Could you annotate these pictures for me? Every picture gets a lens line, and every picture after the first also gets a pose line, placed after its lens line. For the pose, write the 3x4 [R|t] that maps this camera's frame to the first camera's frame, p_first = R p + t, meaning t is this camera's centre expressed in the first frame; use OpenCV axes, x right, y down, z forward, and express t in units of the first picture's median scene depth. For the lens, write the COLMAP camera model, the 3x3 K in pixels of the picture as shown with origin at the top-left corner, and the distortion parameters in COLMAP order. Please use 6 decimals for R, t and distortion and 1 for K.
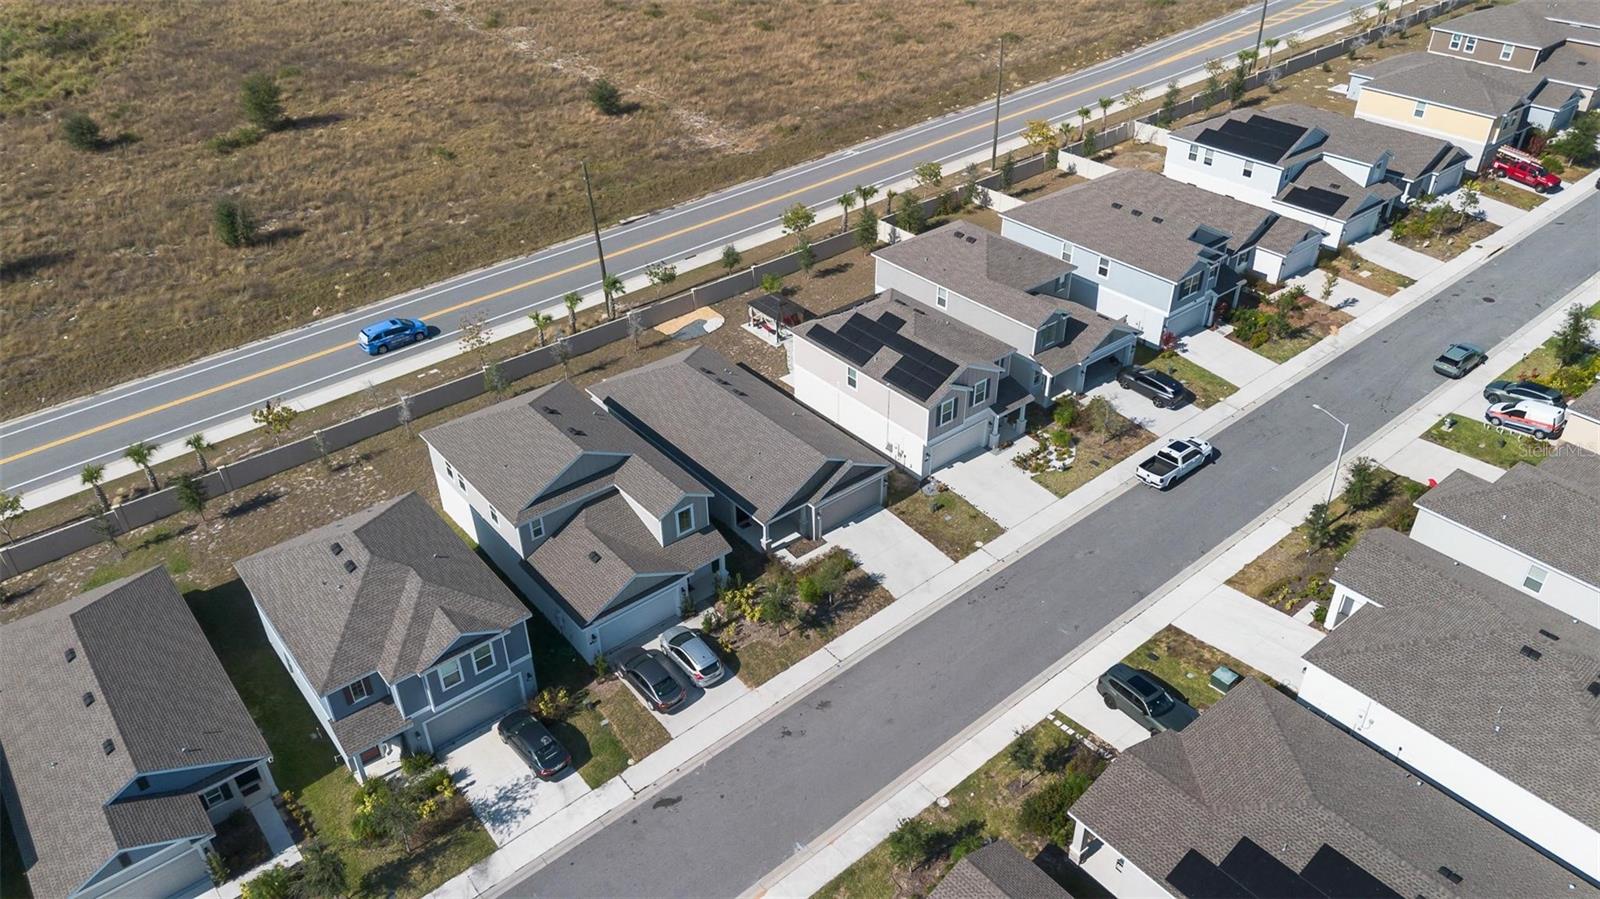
lens RADIAL K [[1136.2, 0, 800.0], [0, 1136.2, 449.5], [0, 0, 1]] dist [0.073090, -0.081693]
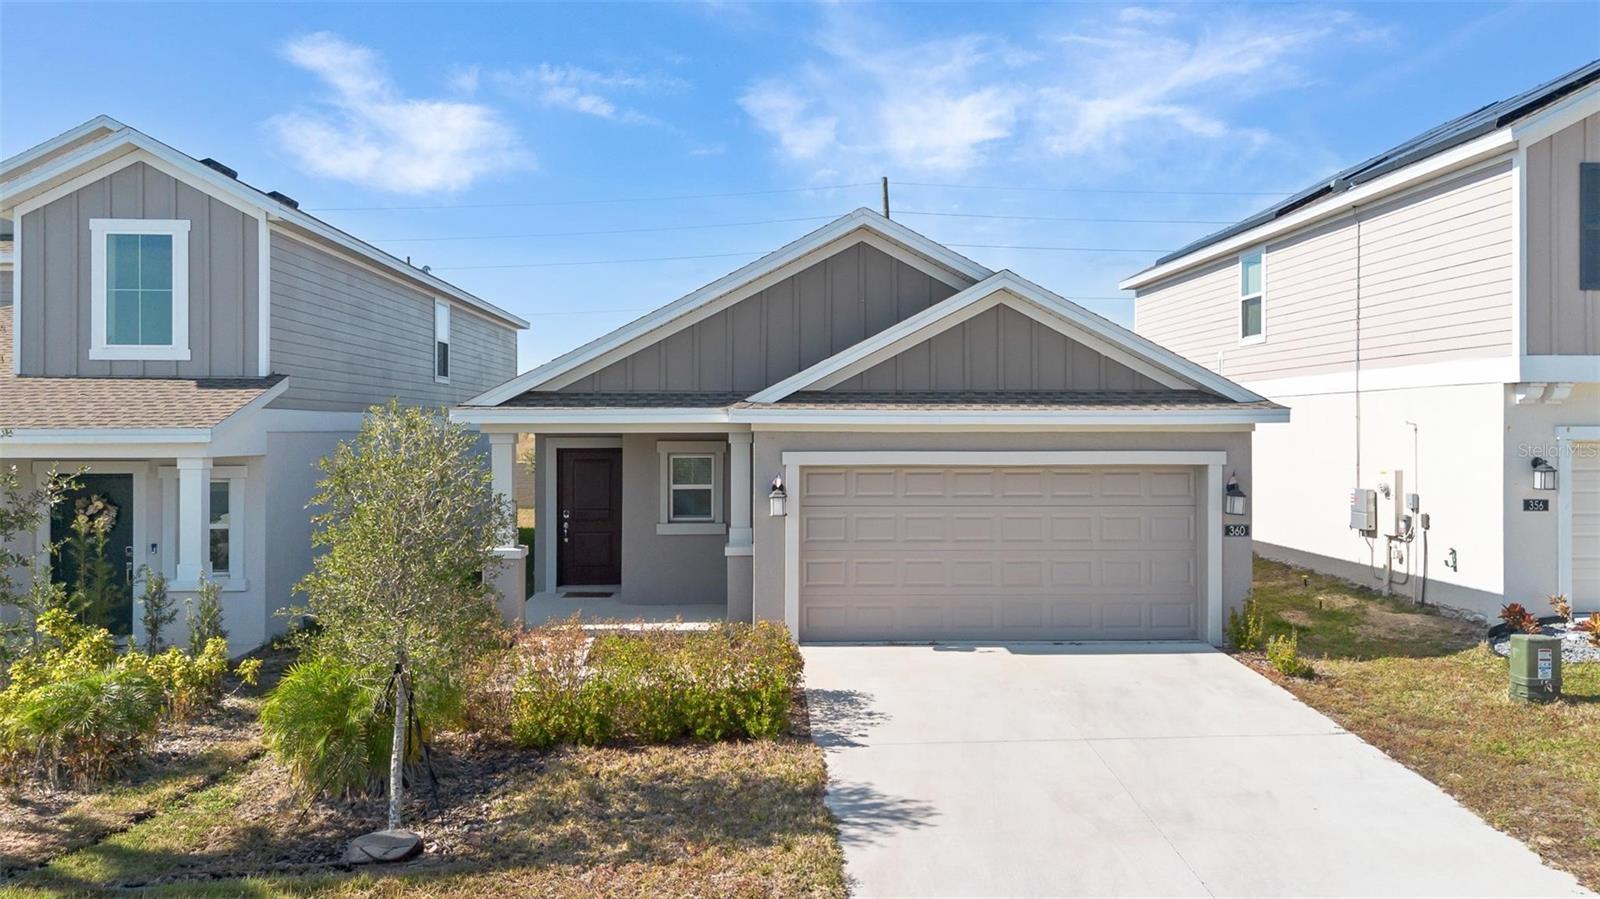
lens RADIAL K [[1153.6, 0, 798.8], [0, 1153.6, 420.3], [0, 0, 1]] dist [0.064170, -0.085702]
pose [[0.800776, 0.006908, -0.598925, 0.094139], [-0.345425, 0.822225, -0.452358, 0.092230], [0.489326, 0.569121, 0.660804, 0.585010]]
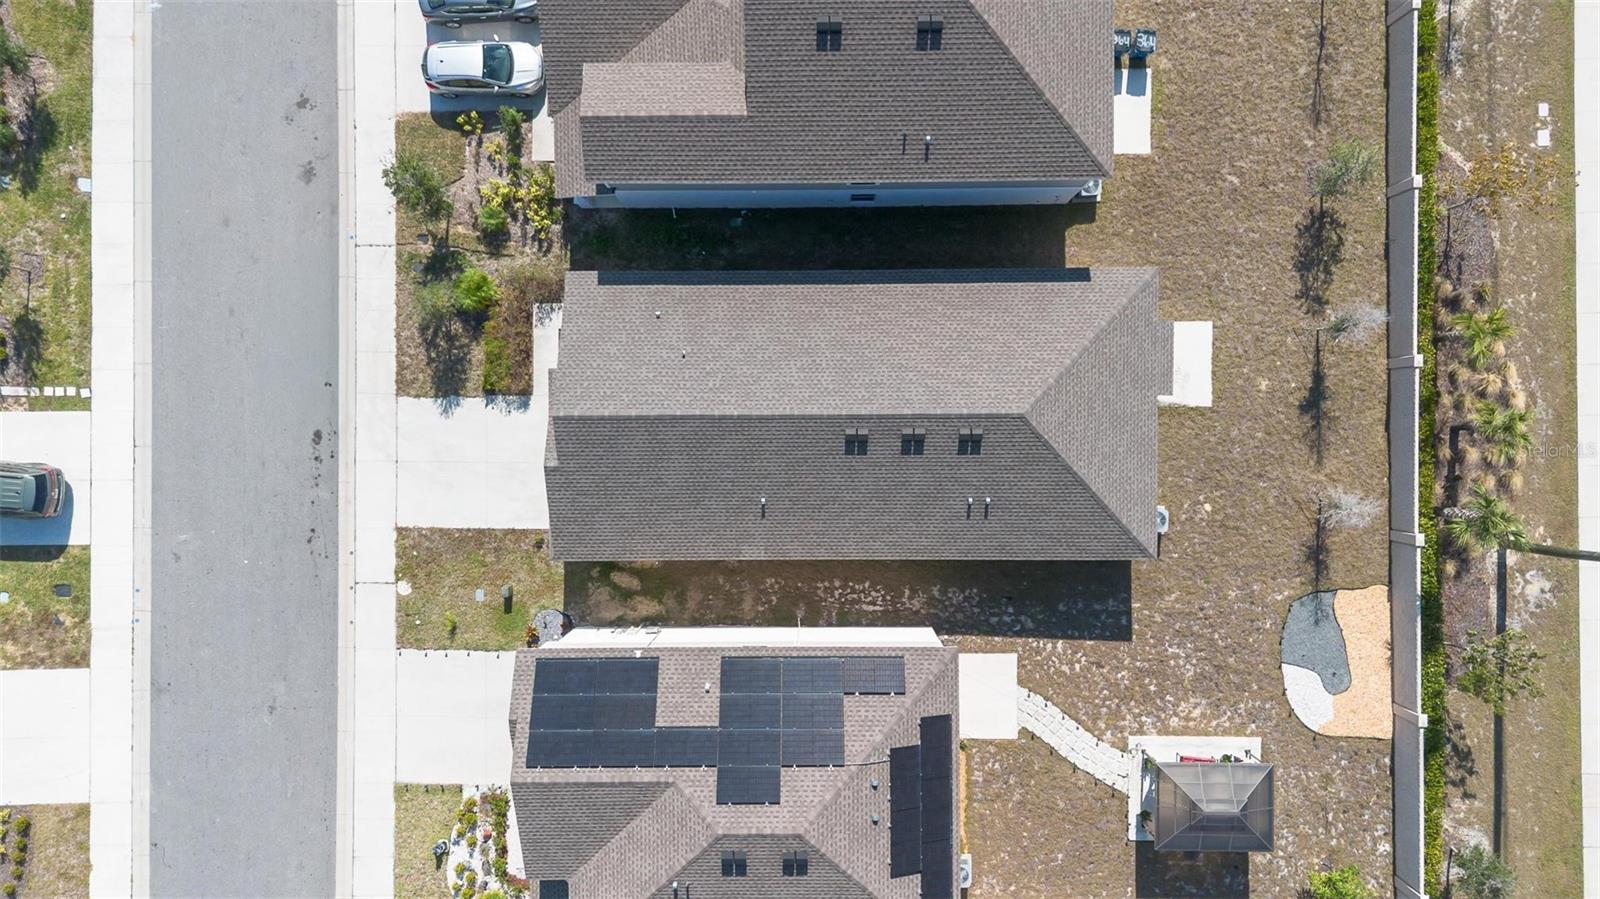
lens RADIAL K [[1136.2, 0, 800.0], [0, 1136.2, 449.5], [0, 0, 1]] dist [0.073090, -0.081693]
pose [[-0.630617, 0.775359, 0.033775, -0.037531], [-0.413414, -0.372434, 0.830892, -0.333958], [0.656819, 0.510012, 0.555407, 0.522903]]
